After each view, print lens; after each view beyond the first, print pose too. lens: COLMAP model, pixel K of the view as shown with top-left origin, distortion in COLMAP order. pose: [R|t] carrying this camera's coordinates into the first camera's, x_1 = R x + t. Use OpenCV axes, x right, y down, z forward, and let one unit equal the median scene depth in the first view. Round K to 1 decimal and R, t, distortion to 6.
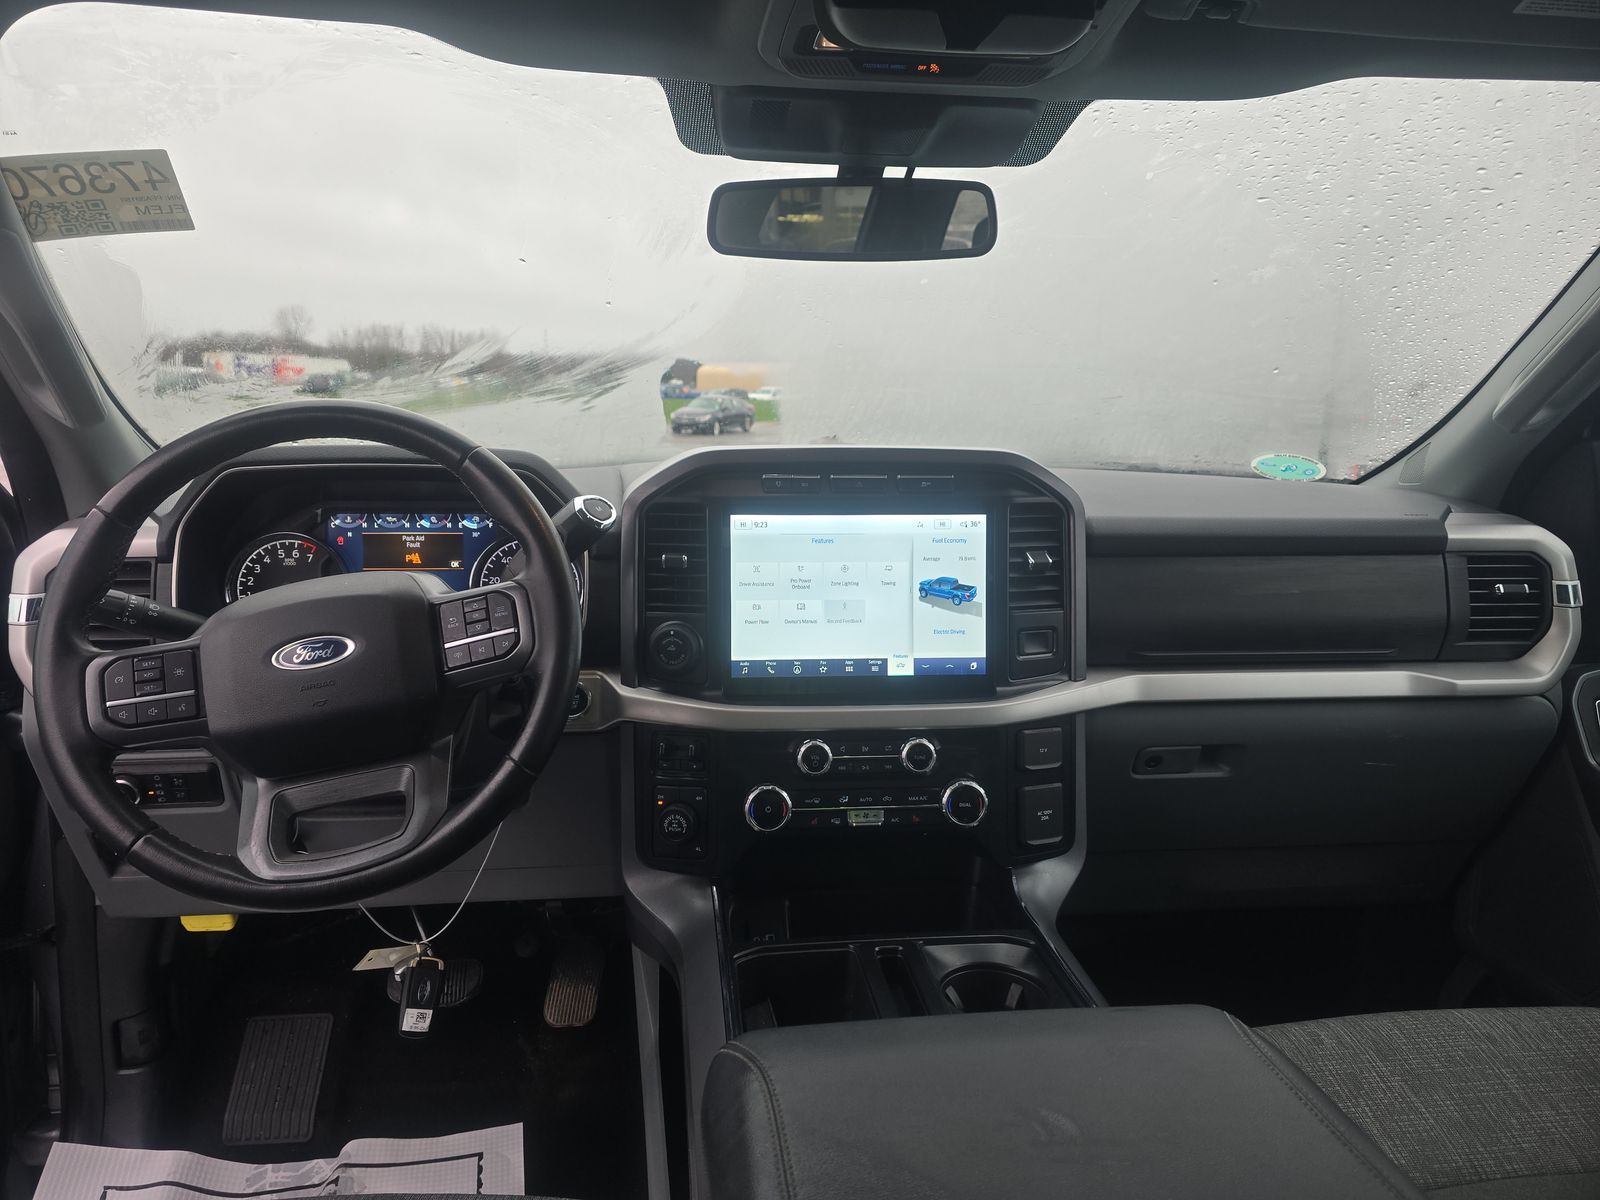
lens RADIAL K [[1069.0, 0, 815.4], [0, 1069.0, 604.7], [0, 0, 1]] dist [0.029564, -0.042408]
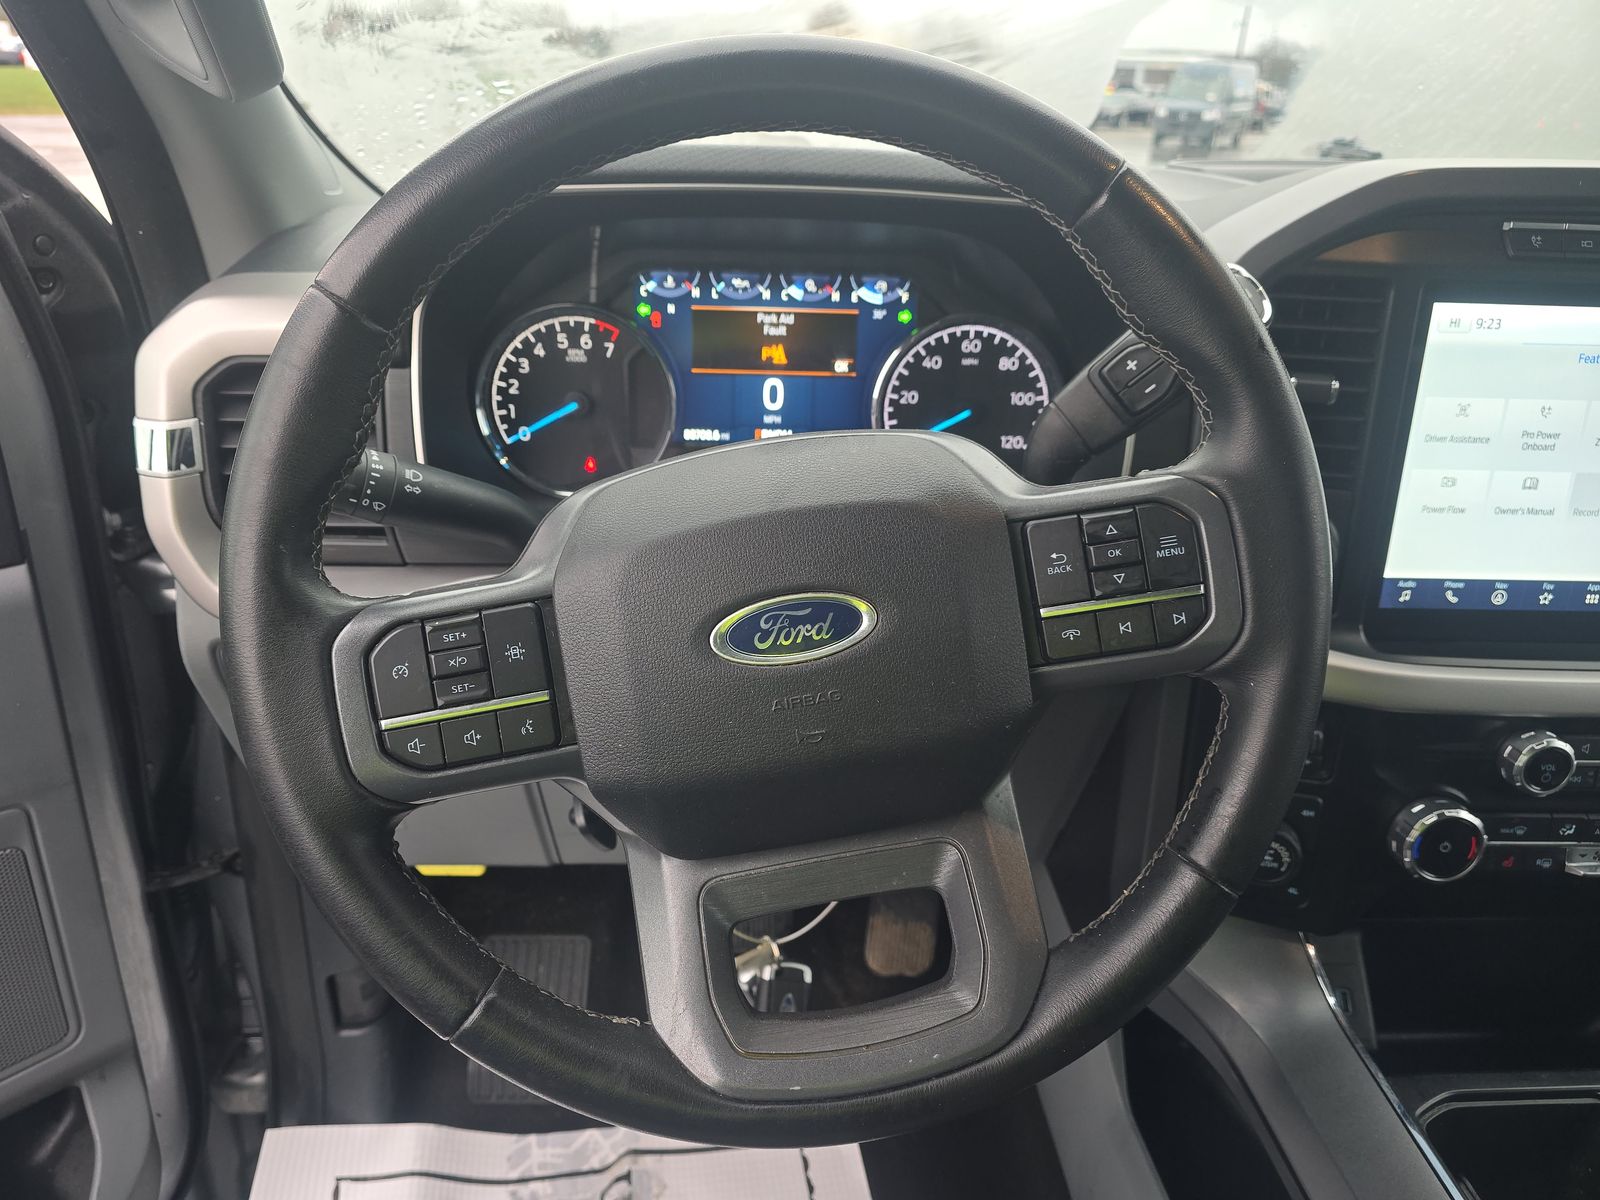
lens RADIAL K [[1069.0, 0, 796.3], [0, 1069.0, 601.7], [0, 0, 1]] dist [0.029564, -0.042408]
pose [[0.996244, 0.051737, -0.069431, -0.322521], [-0.032381, 0.966290, 0.255412, -0.063464], [0.080305, -0.252205, 0.964336, 0.411251]]
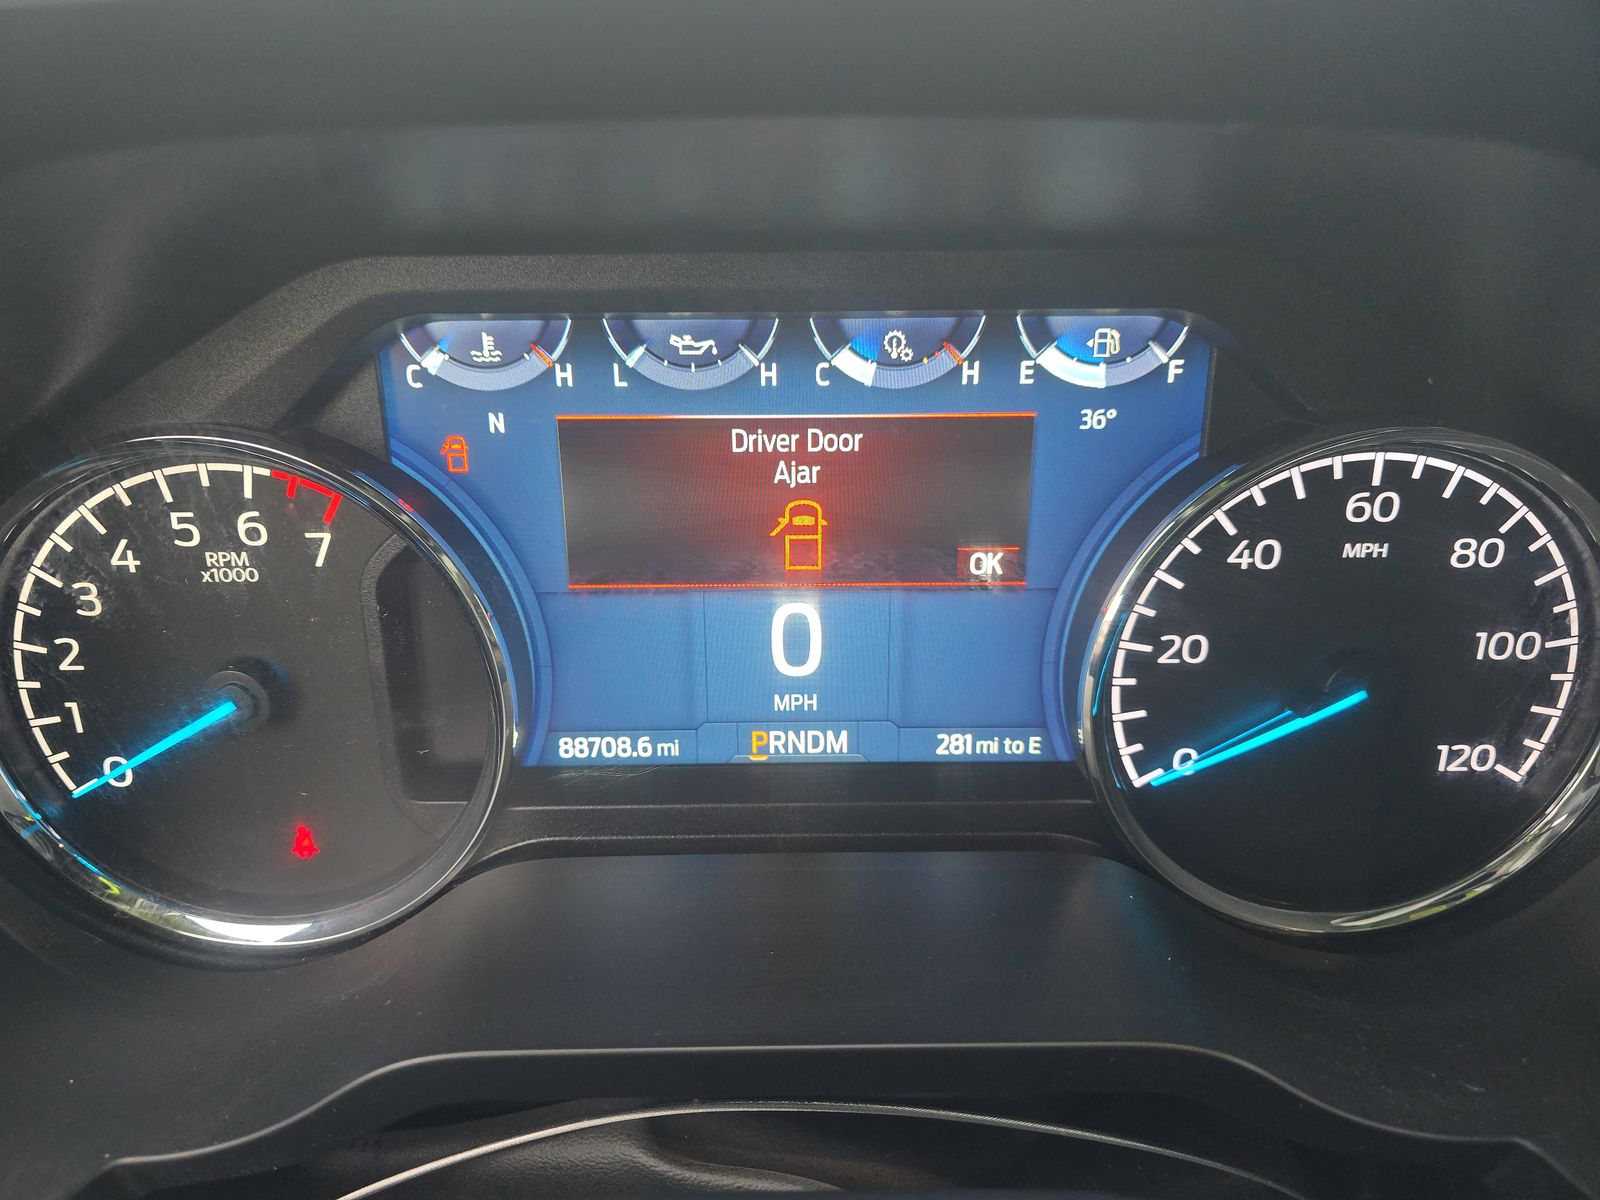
lens RADIAL K [[1069.0, 0, 798.4], [0, 1069.0, 588.9], [0, 0, 1]] dist [0.029564, -0.042408]
pose [[0.992687, 0.035730, -0.115310, -0.358302], [-0.001485, 0.958736, 0.284296, -0.094574], [0.120710, -0.282045, 0.951777, 0.817591]]
